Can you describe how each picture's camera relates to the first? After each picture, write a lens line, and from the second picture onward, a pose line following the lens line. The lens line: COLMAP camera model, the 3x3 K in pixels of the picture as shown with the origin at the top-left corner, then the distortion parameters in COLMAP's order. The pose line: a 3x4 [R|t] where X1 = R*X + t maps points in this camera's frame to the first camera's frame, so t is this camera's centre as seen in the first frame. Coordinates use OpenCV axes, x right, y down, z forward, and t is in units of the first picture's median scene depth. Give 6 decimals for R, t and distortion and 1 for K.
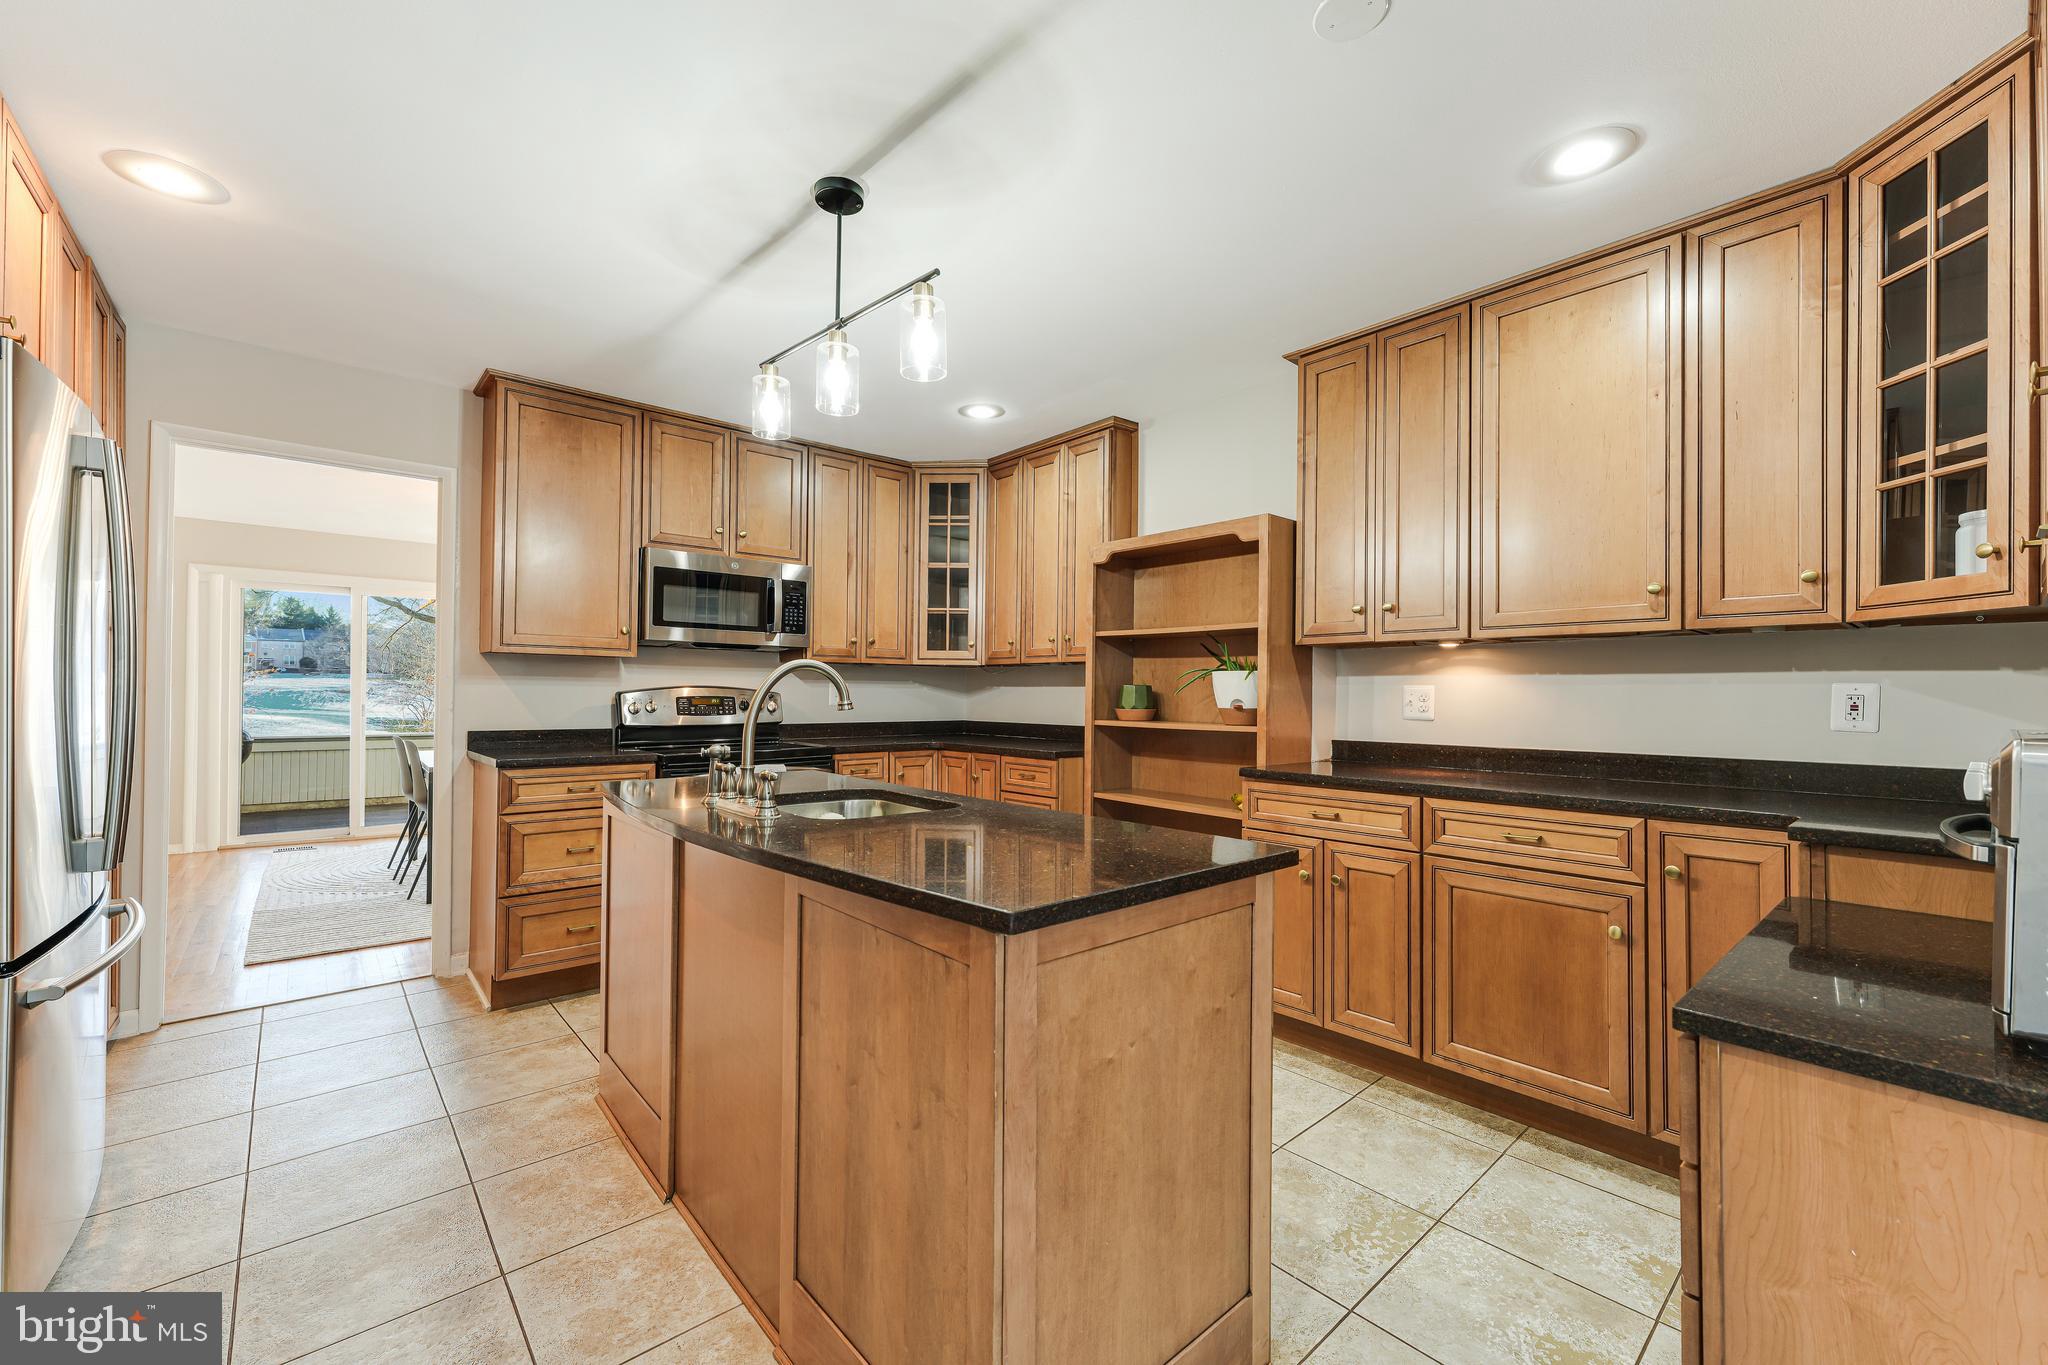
lens RADIAL K [[818.2, 0, 1037.7], [0, 818.2, 679.6], [0, 0, 1]] dist [0.001582, 0.000256]
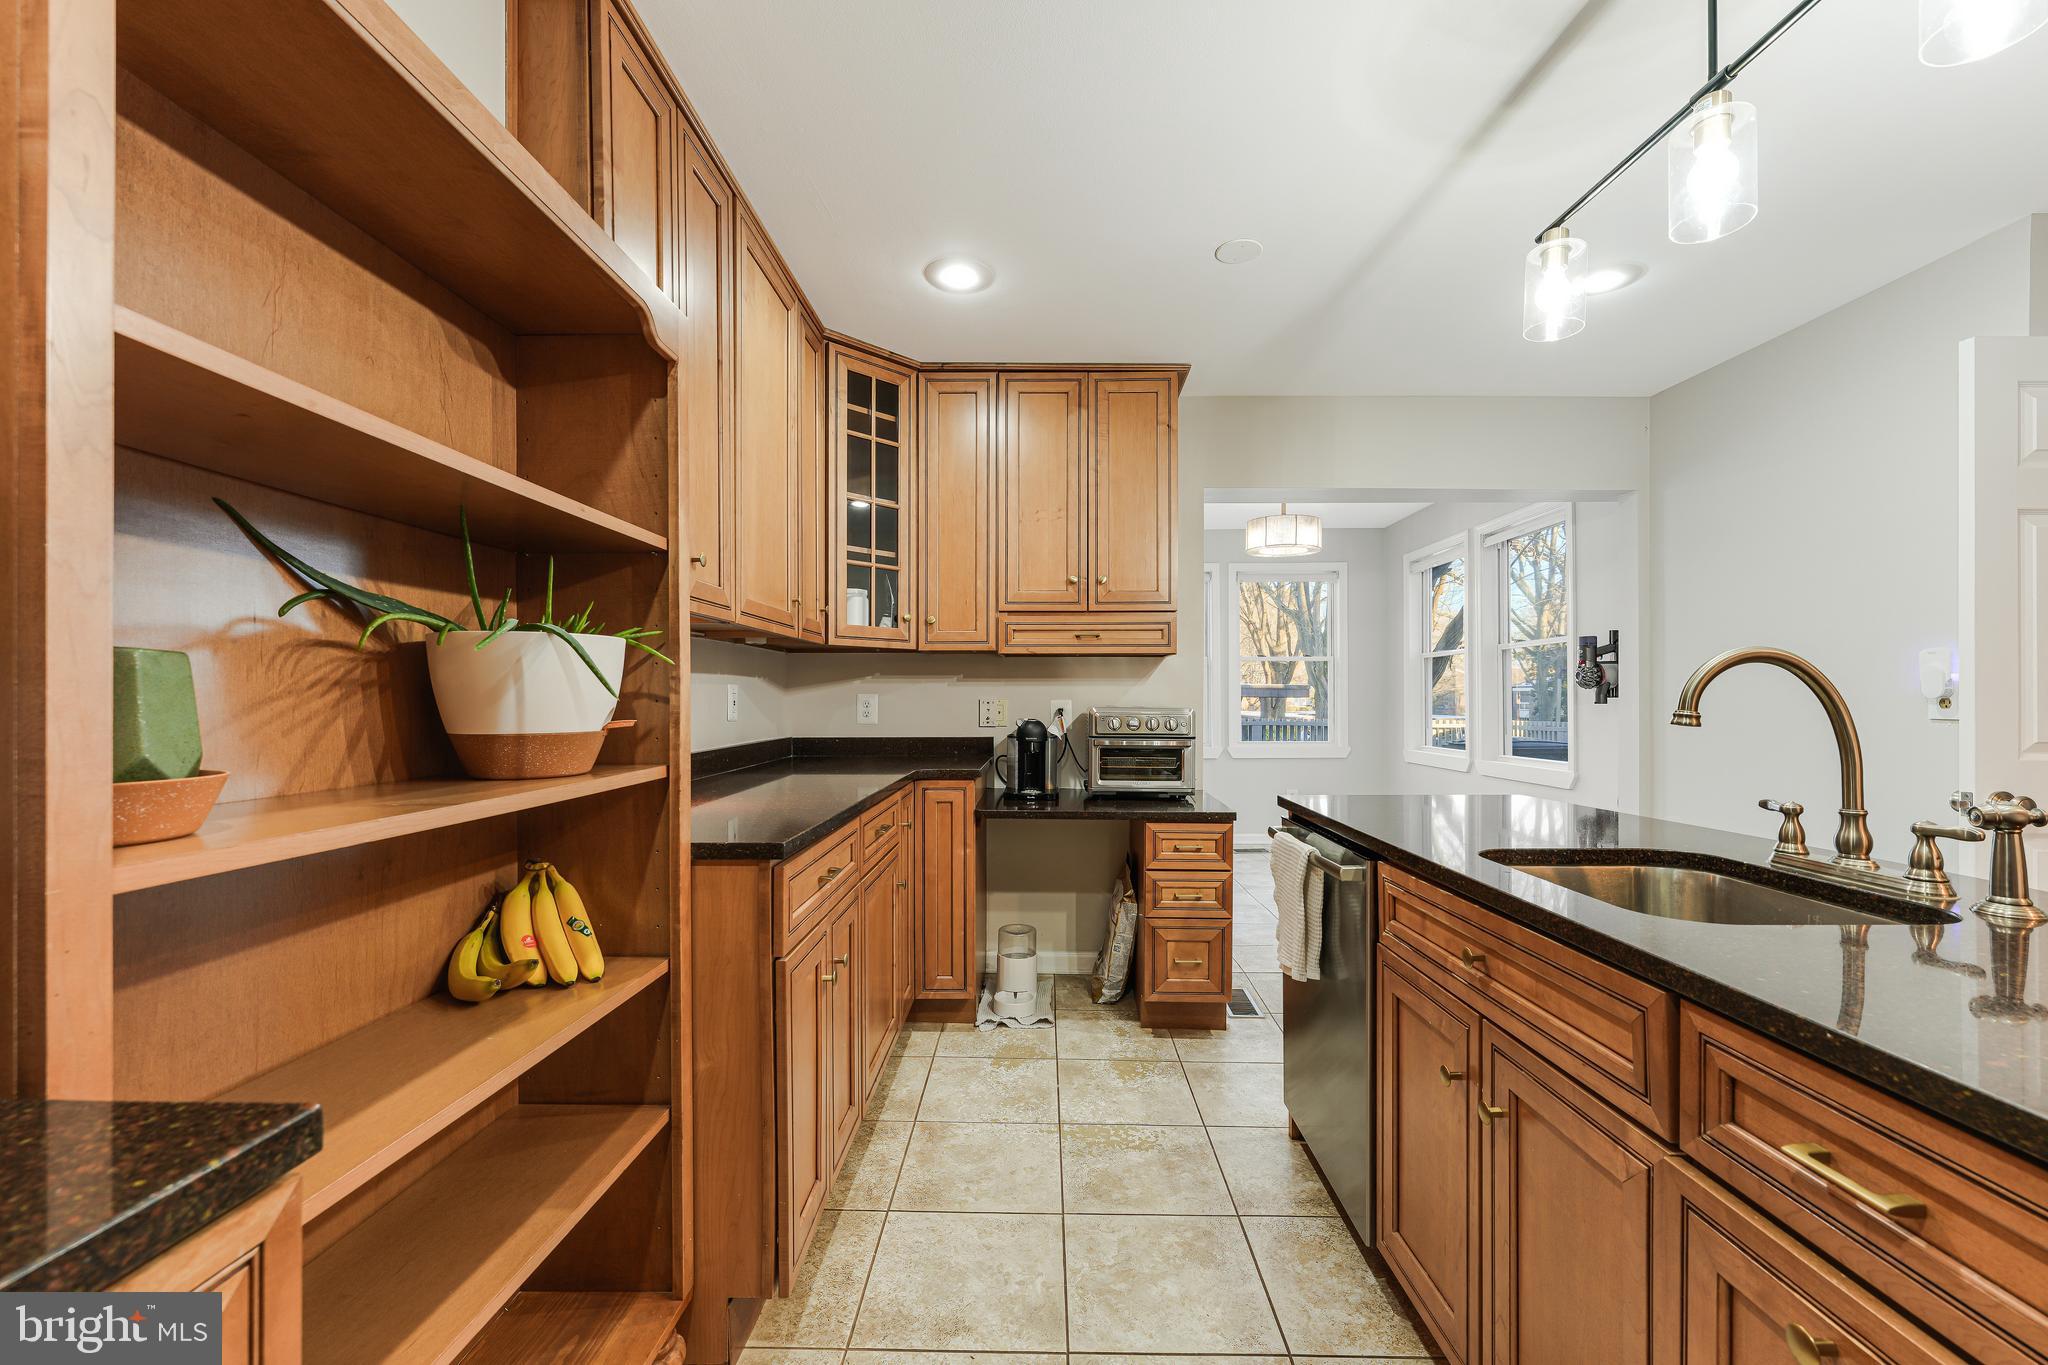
lens RADIAL K [[833.2, 0, 1037.3], [0, 833.2, 698.5], [0, 0, 1]] dist [0.003194, 0.000165]
pose [[-0.739944, -0.007935, 0.672621, -0.165248], [-0.015199, 0.999872, -0.004924, 0.015528], [-0.672496, -0.013866, -0.739971, 1.006356]]
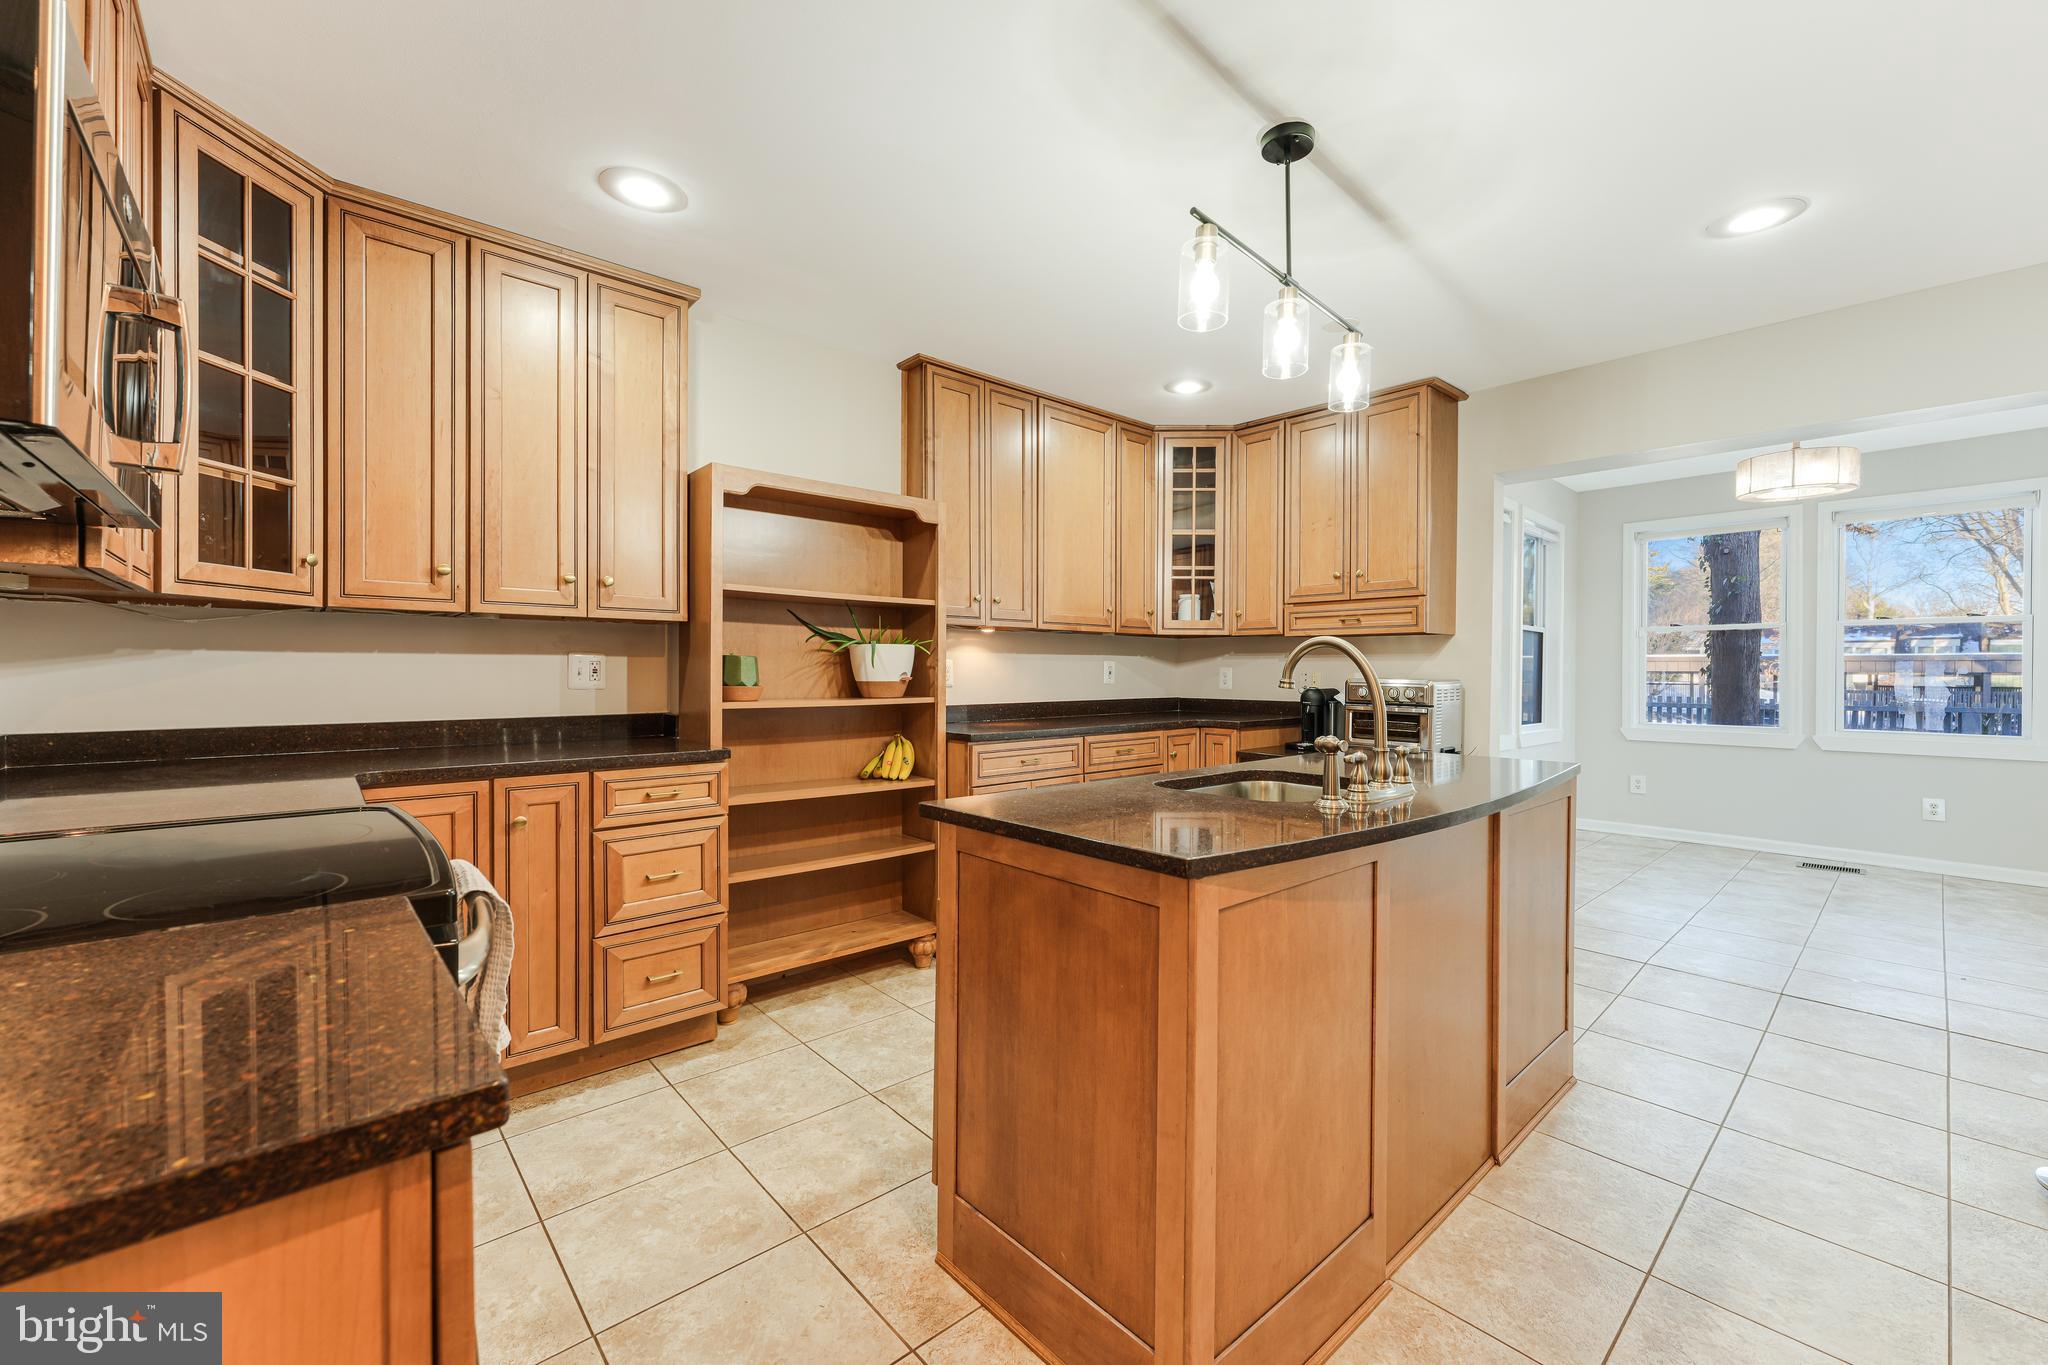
lens RADIAL K [[830.8, 0, 1024.8], [0, 830.8, 660.9], [0, 0, 1]] dist [-0.000809, 0.000263]
pose [[0.003562, 0.001060, 0.999993, -0.686772], [-0.021120, 0.999776, -0.000984, 0.006866], [-0.999771, -0.021116, 0.003583, 0.730727]]
